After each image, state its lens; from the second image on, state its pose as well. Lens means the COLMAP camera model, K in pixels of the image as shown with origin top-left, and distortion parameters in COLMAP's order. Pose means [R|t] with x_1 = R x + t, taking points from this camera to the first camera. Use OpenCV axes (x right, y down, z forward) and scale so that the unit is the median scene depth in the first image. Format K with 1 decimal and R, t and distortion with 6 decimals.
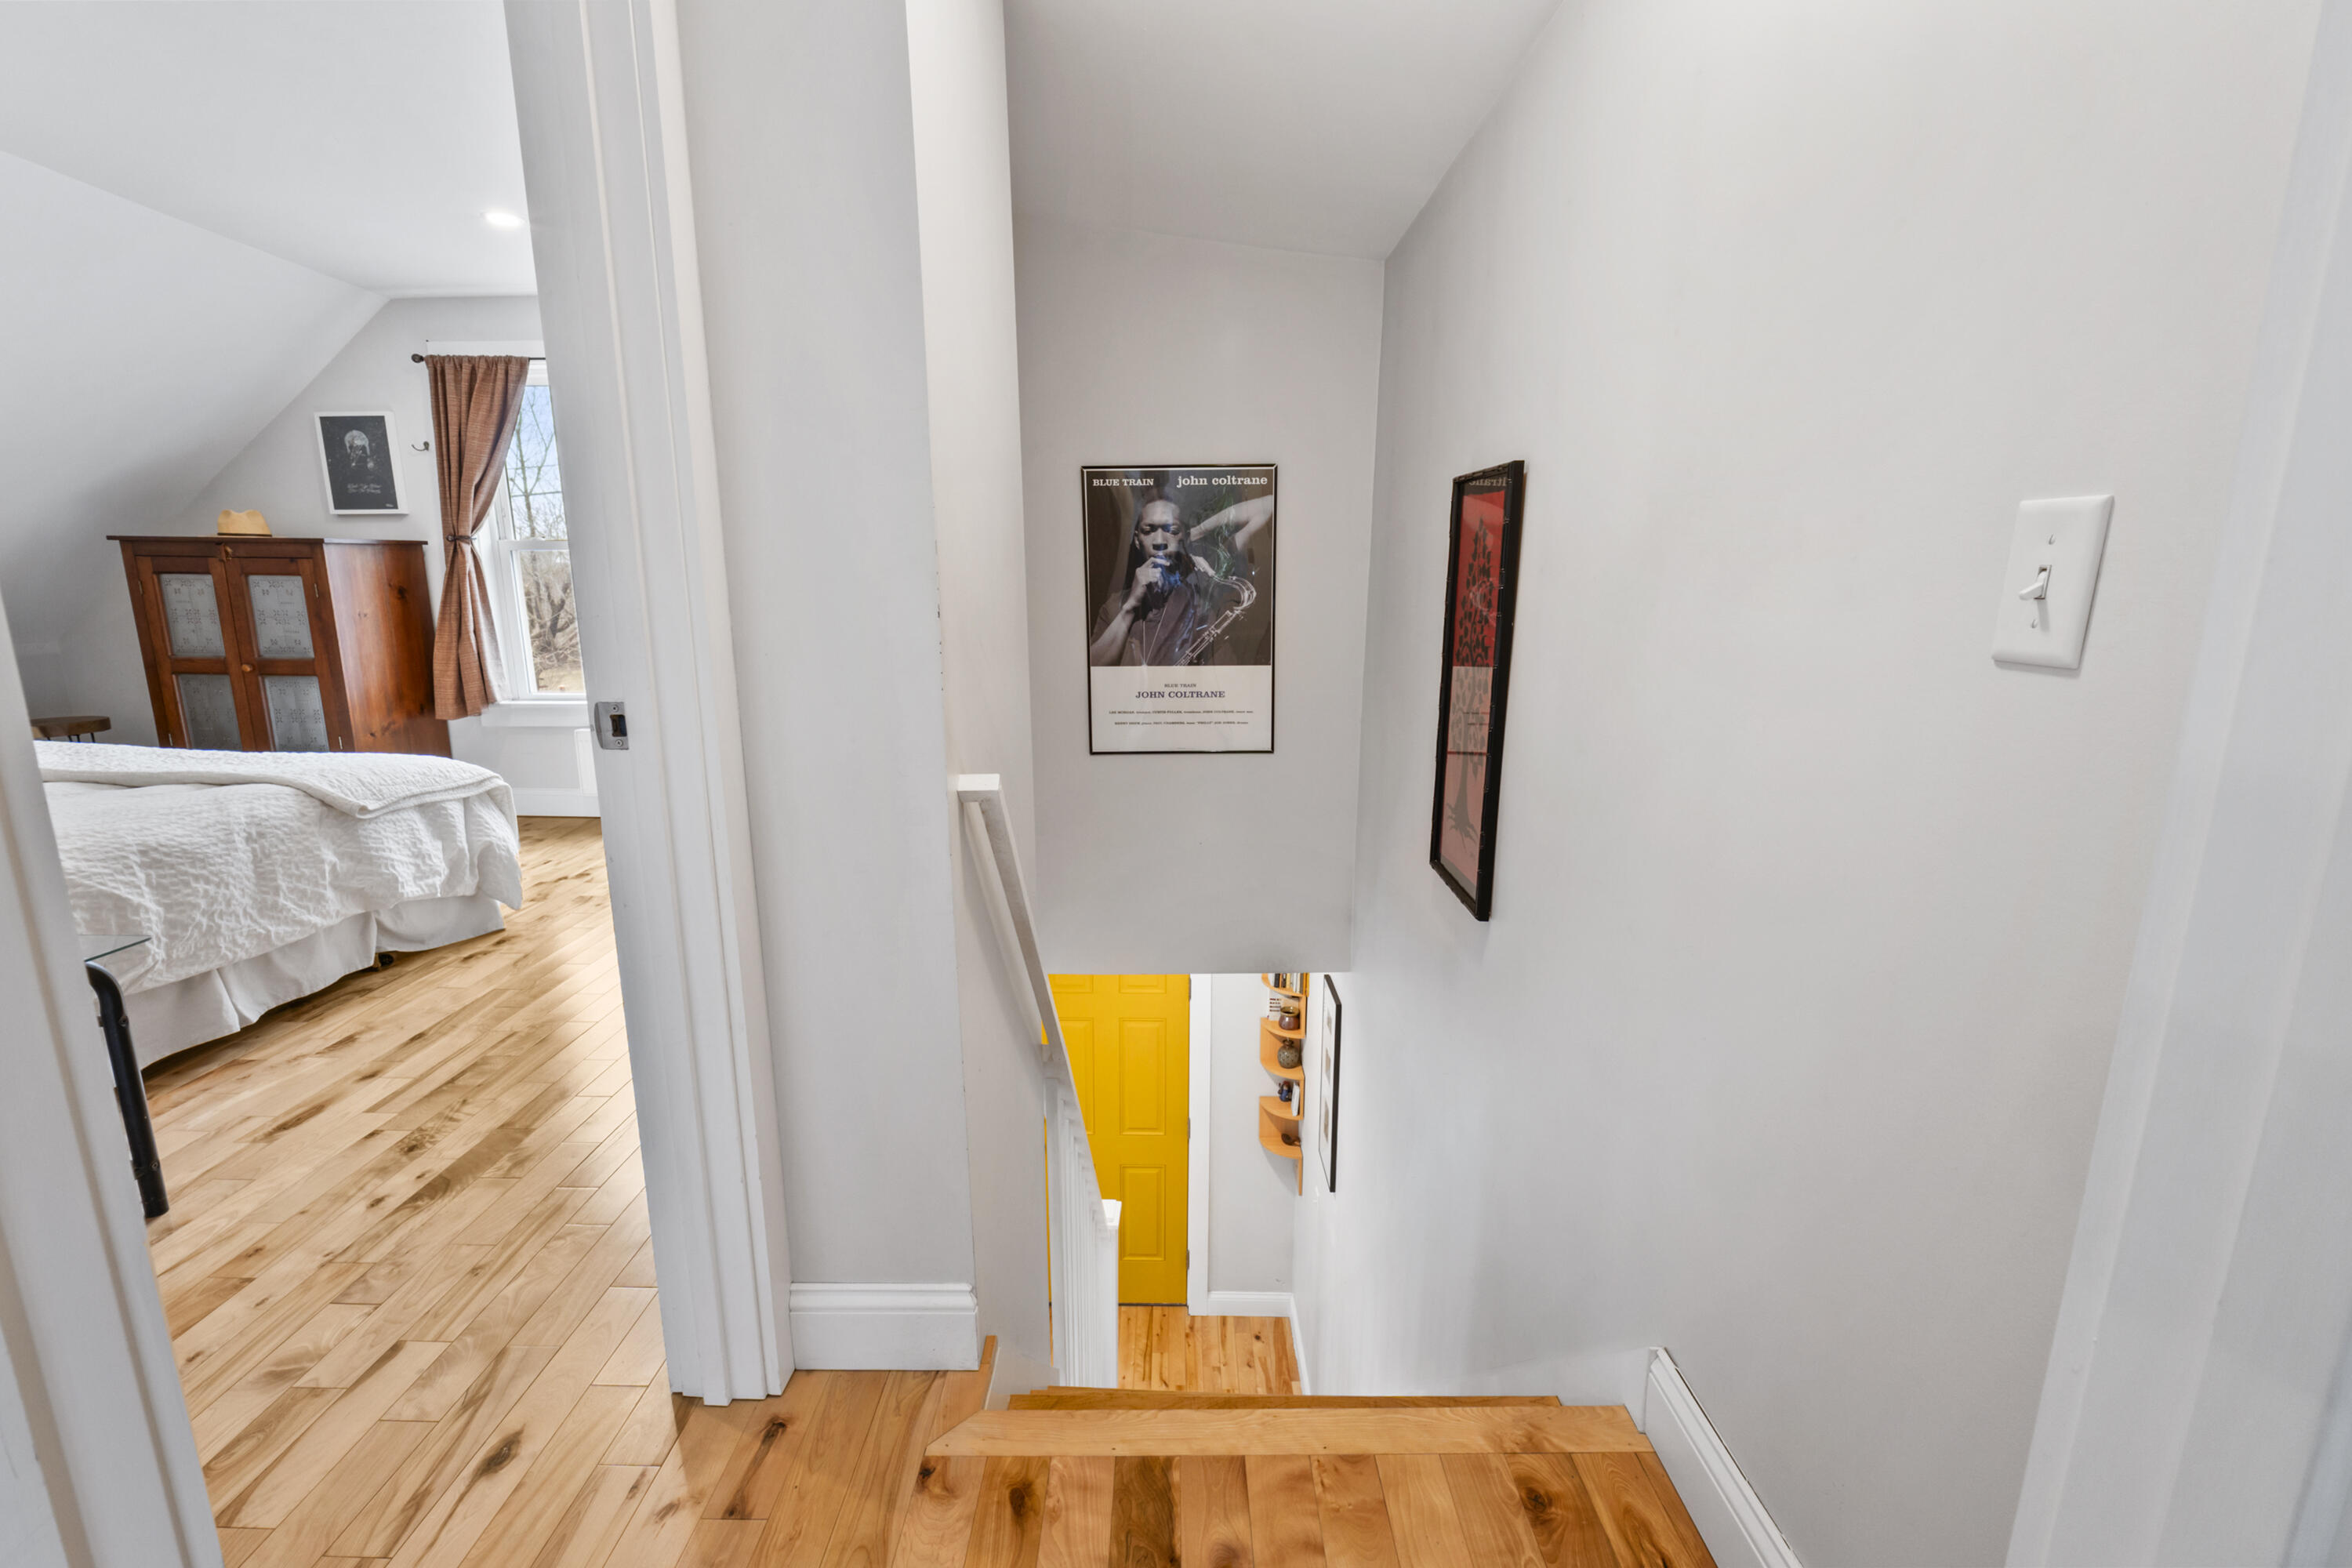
lens RADIAL K [[980.8, 0, 1173.5], [0, 980.8, 779.5], [0, 0, 1]] dist [-0.015844, 0.000495]
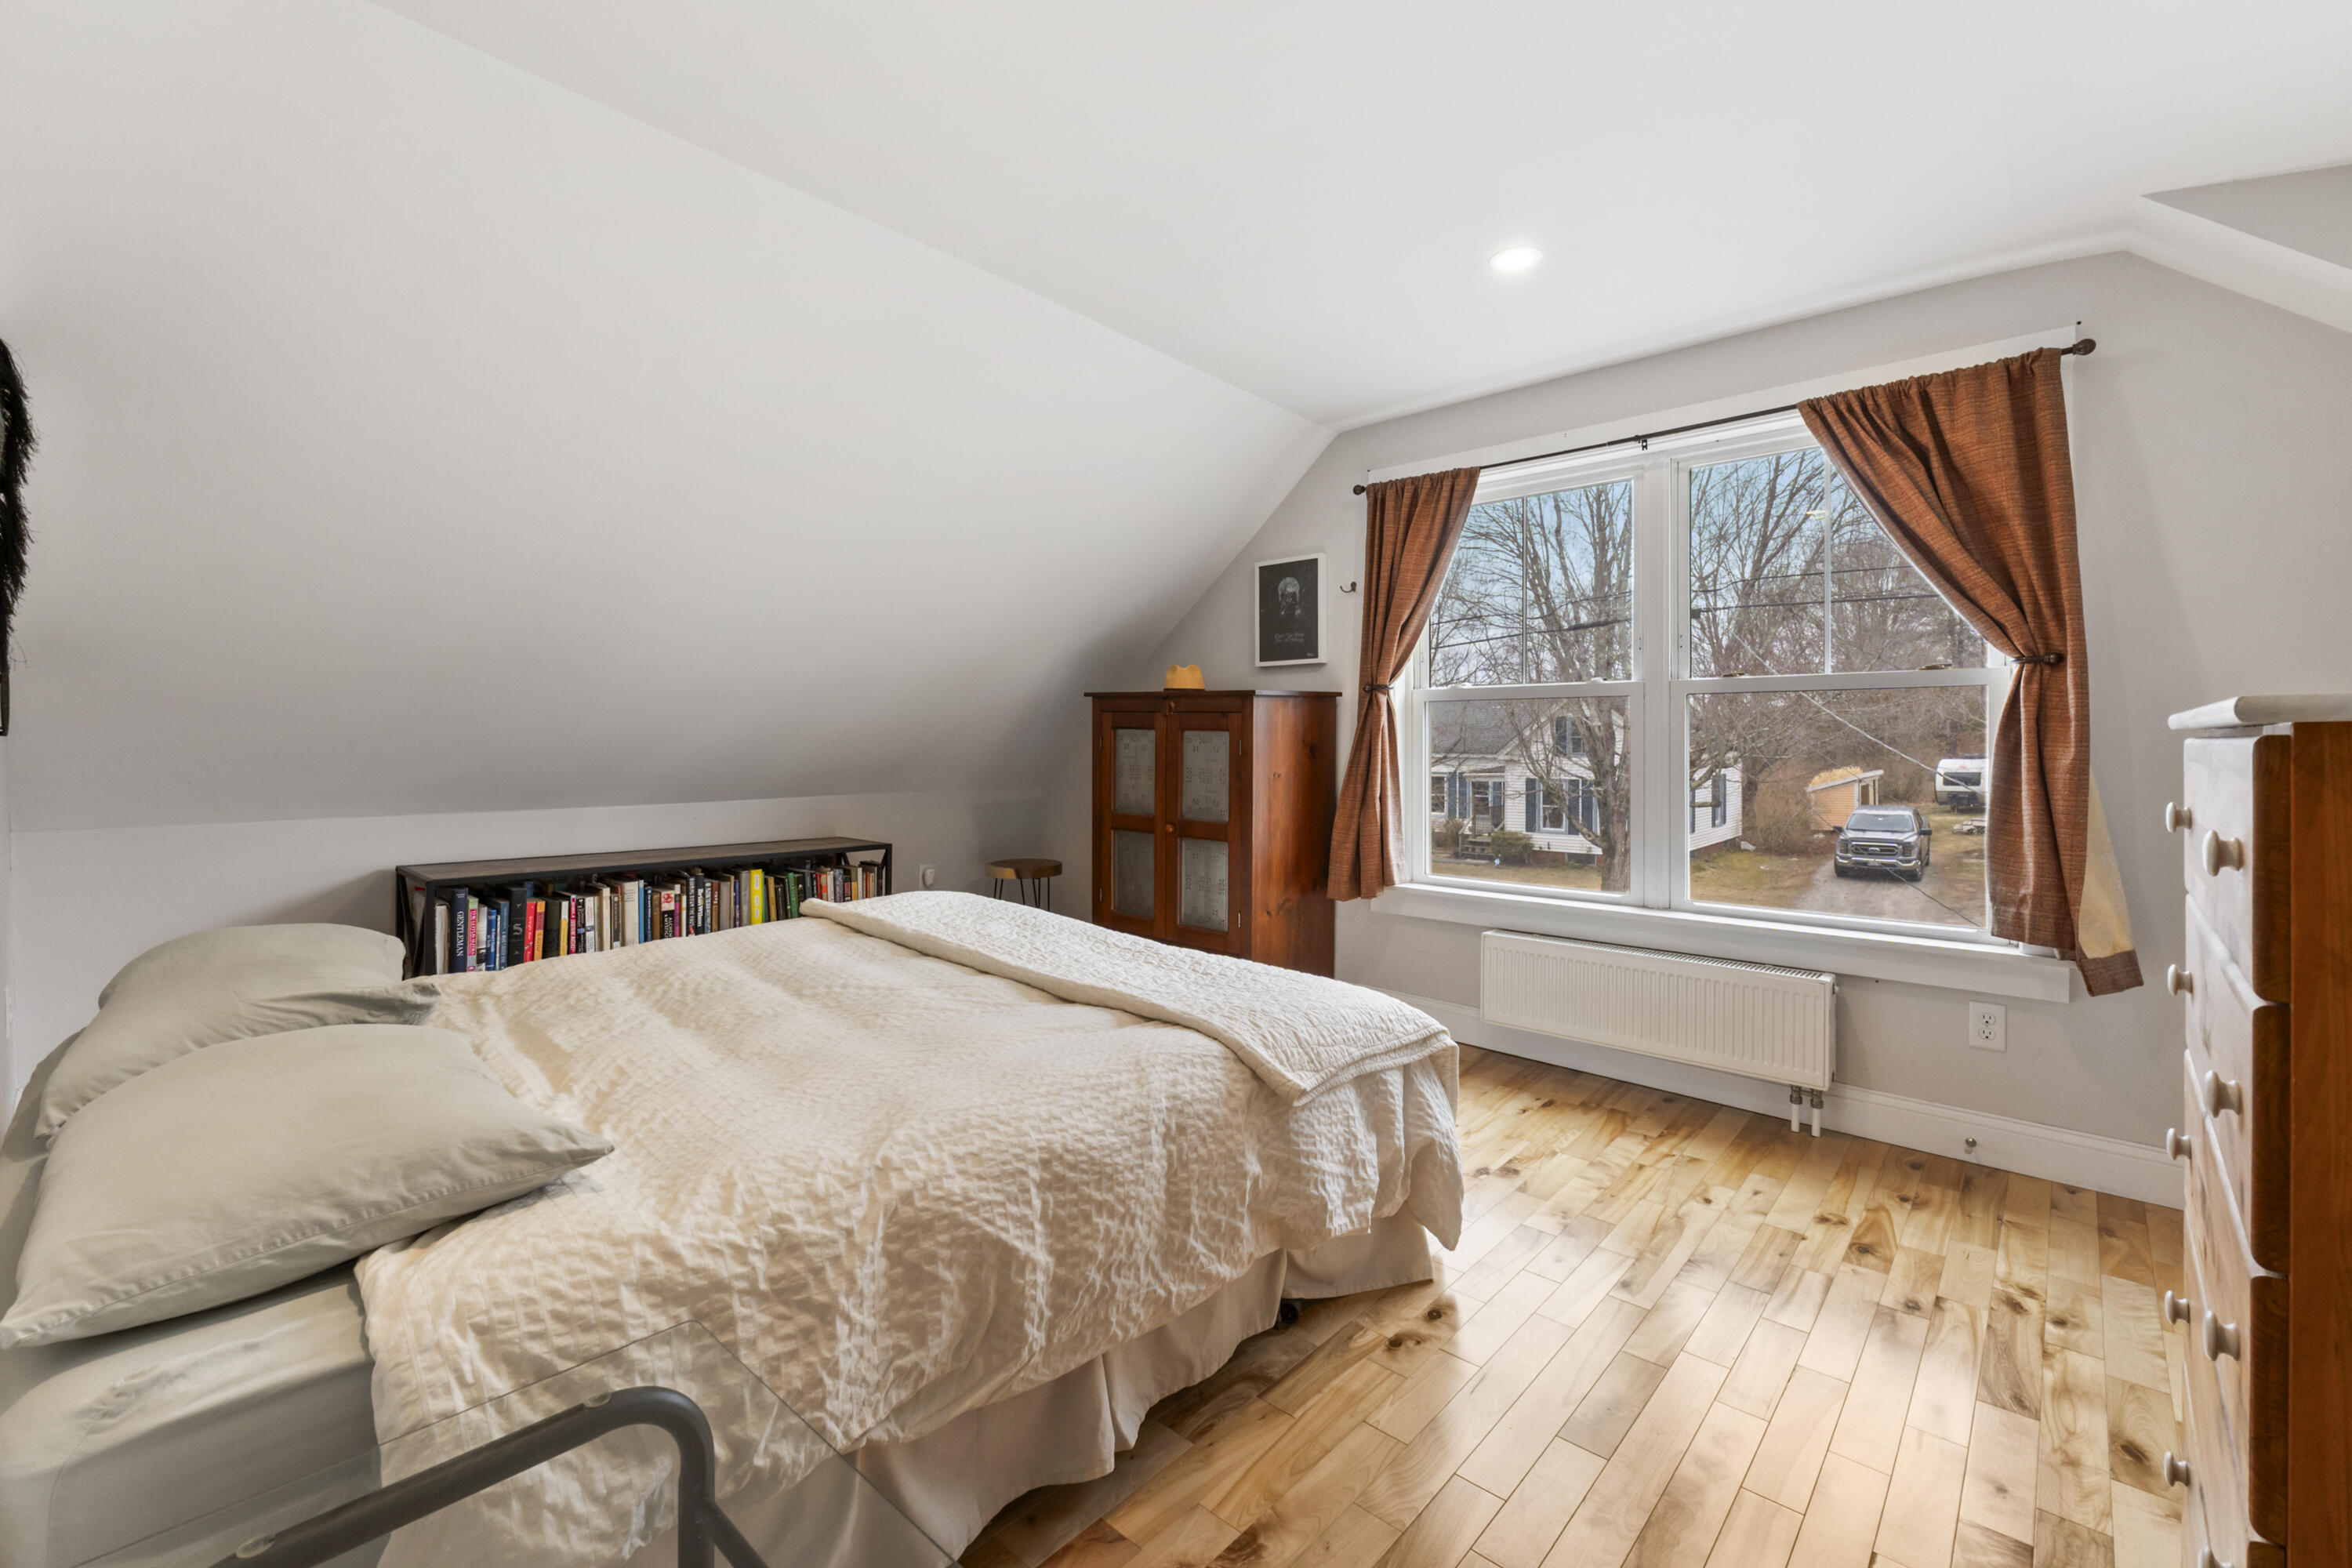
lens RADIAL K [[980.8, 0, 1165.5], [0, 980.8, 764.7], [0, 0, 1]] dist [-0.015844, 0.000495]
pose [[0.735453, 0.020116, -0.677277, -0.325979], [-0.134302, 0.984055, -0.116611, -0.065575], [0.664132, 0.176721, 0.726428, 0.302553]]
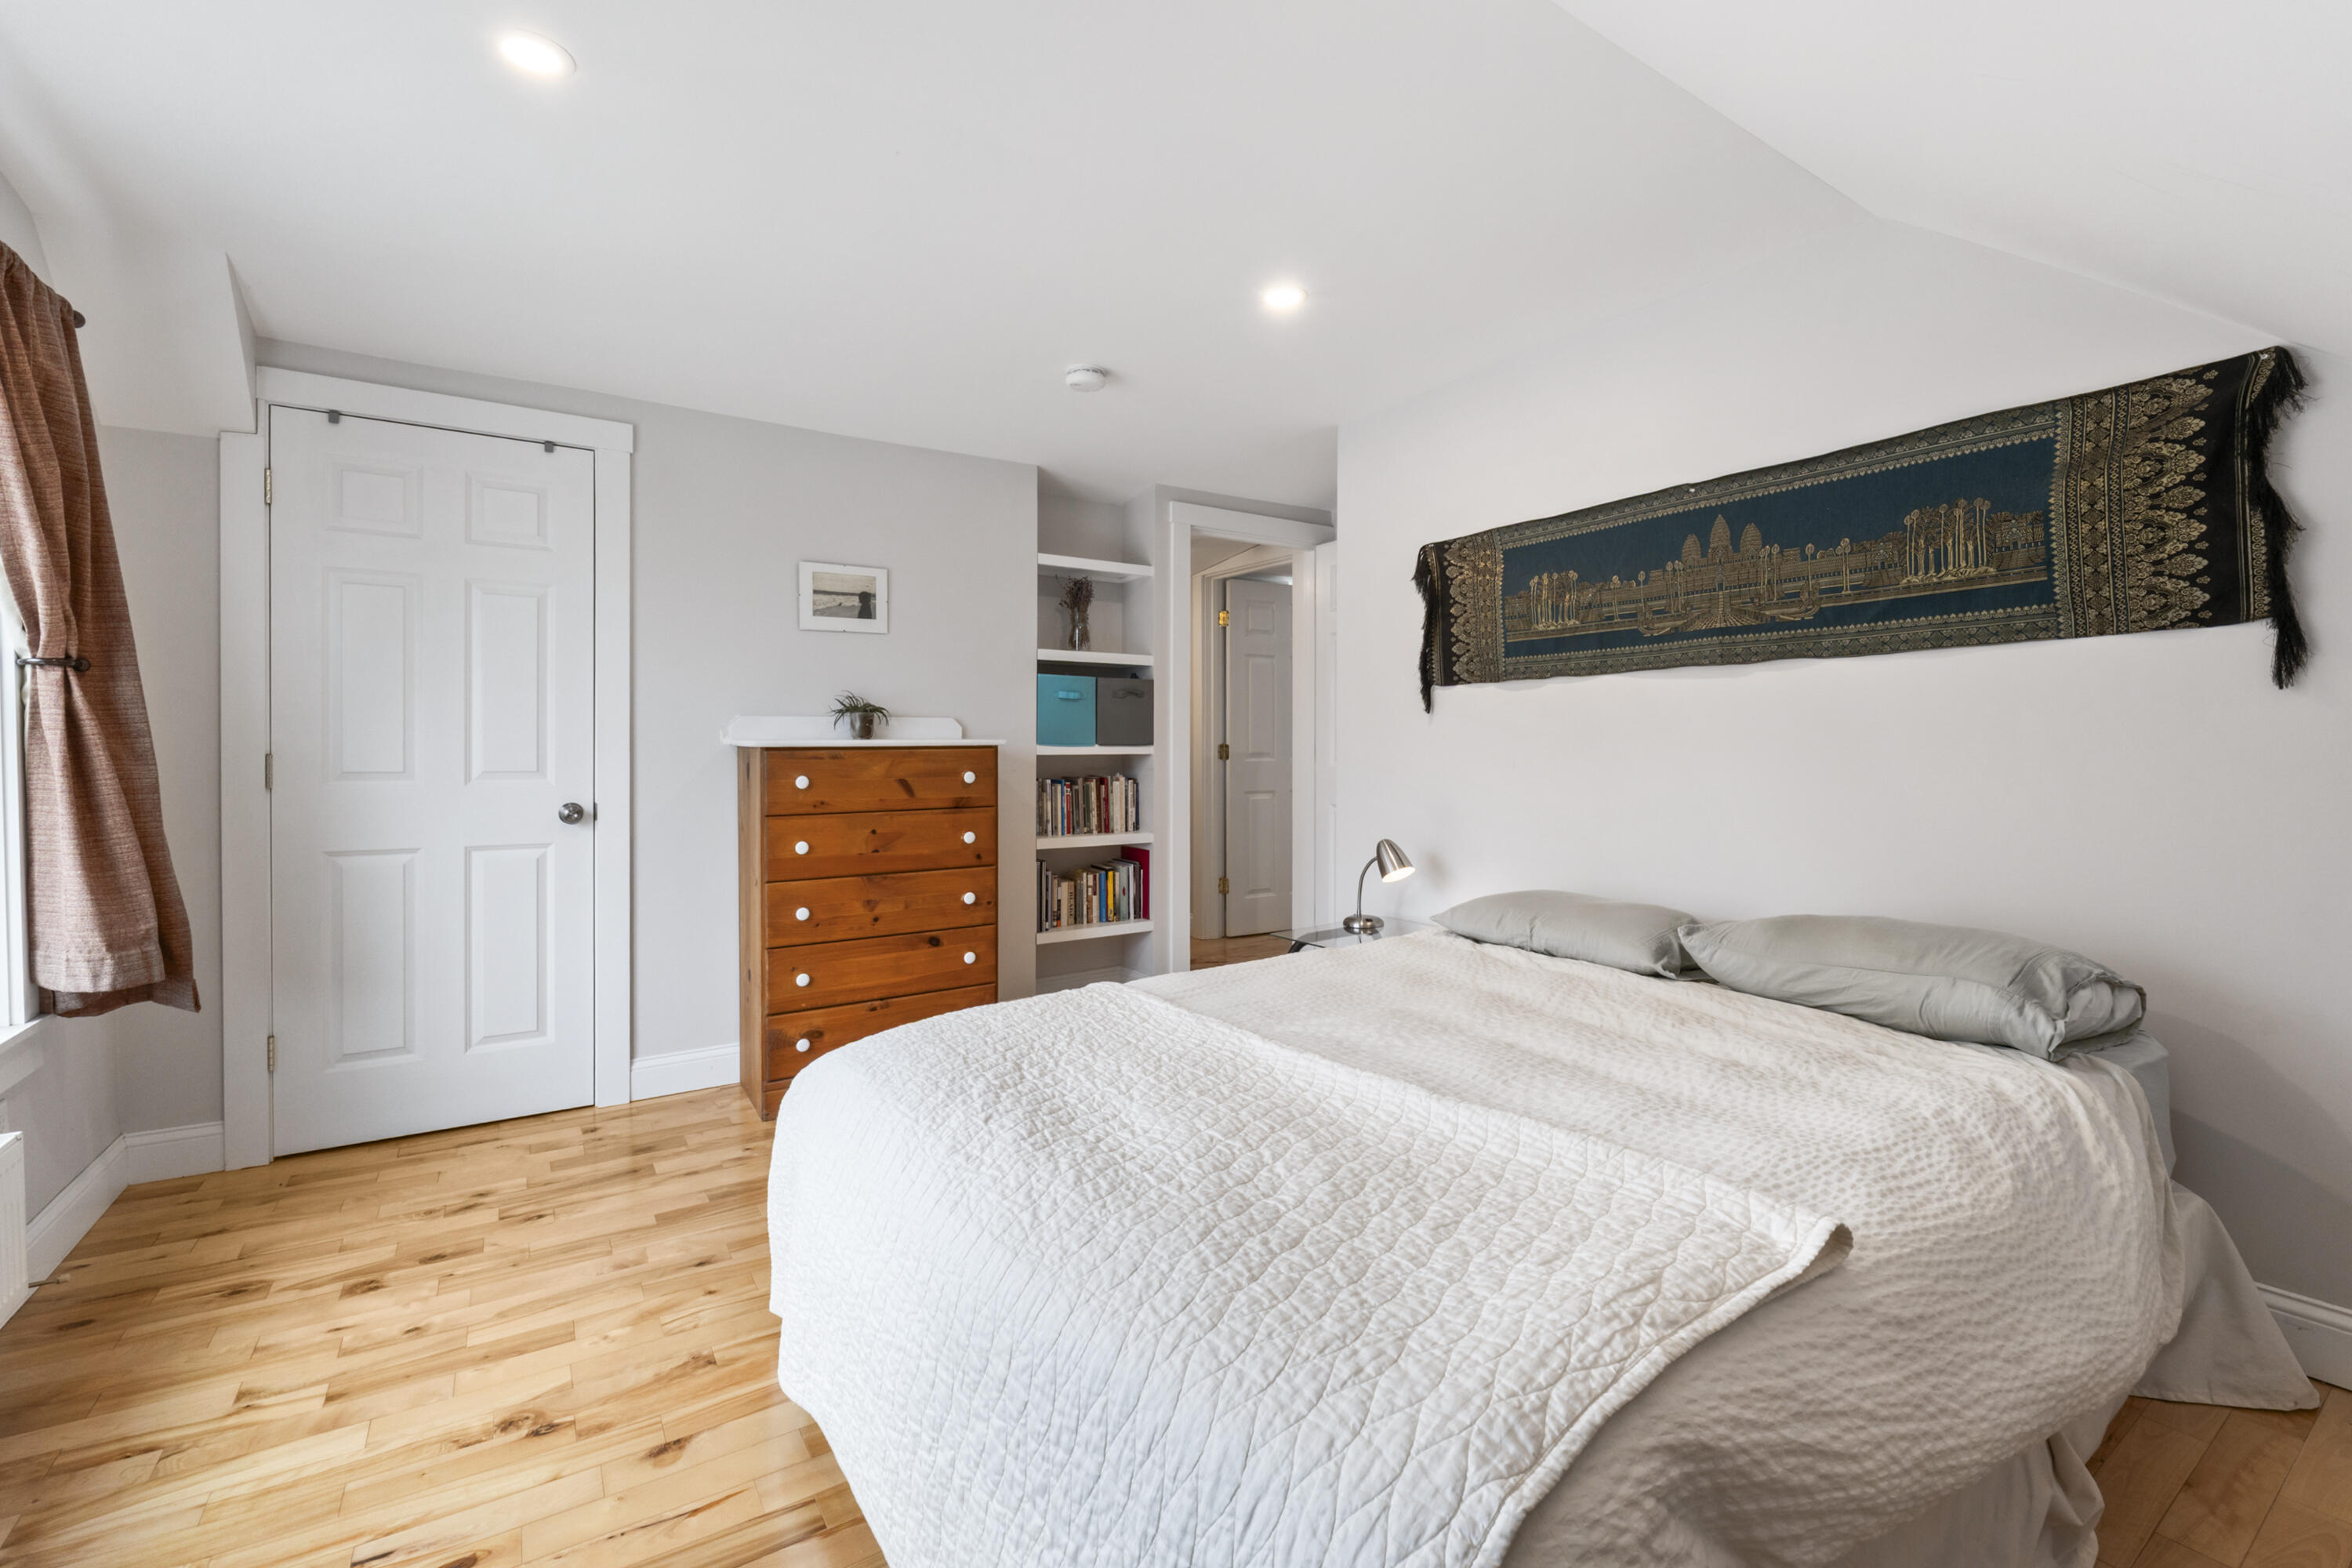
lens RADIAL K [[980.8, 0, 1174.0], [0, 980.8, 773.5], [0, 0, 1]] dist [-0.015844, 0.000495]
pose [[-0.561730, -0.006233, 0.827297, -0.761915], [0.159400, 0.980420, 0.115618, -0.132024], [-0.811820, 0.196817, -0.549738, 0.648540]]
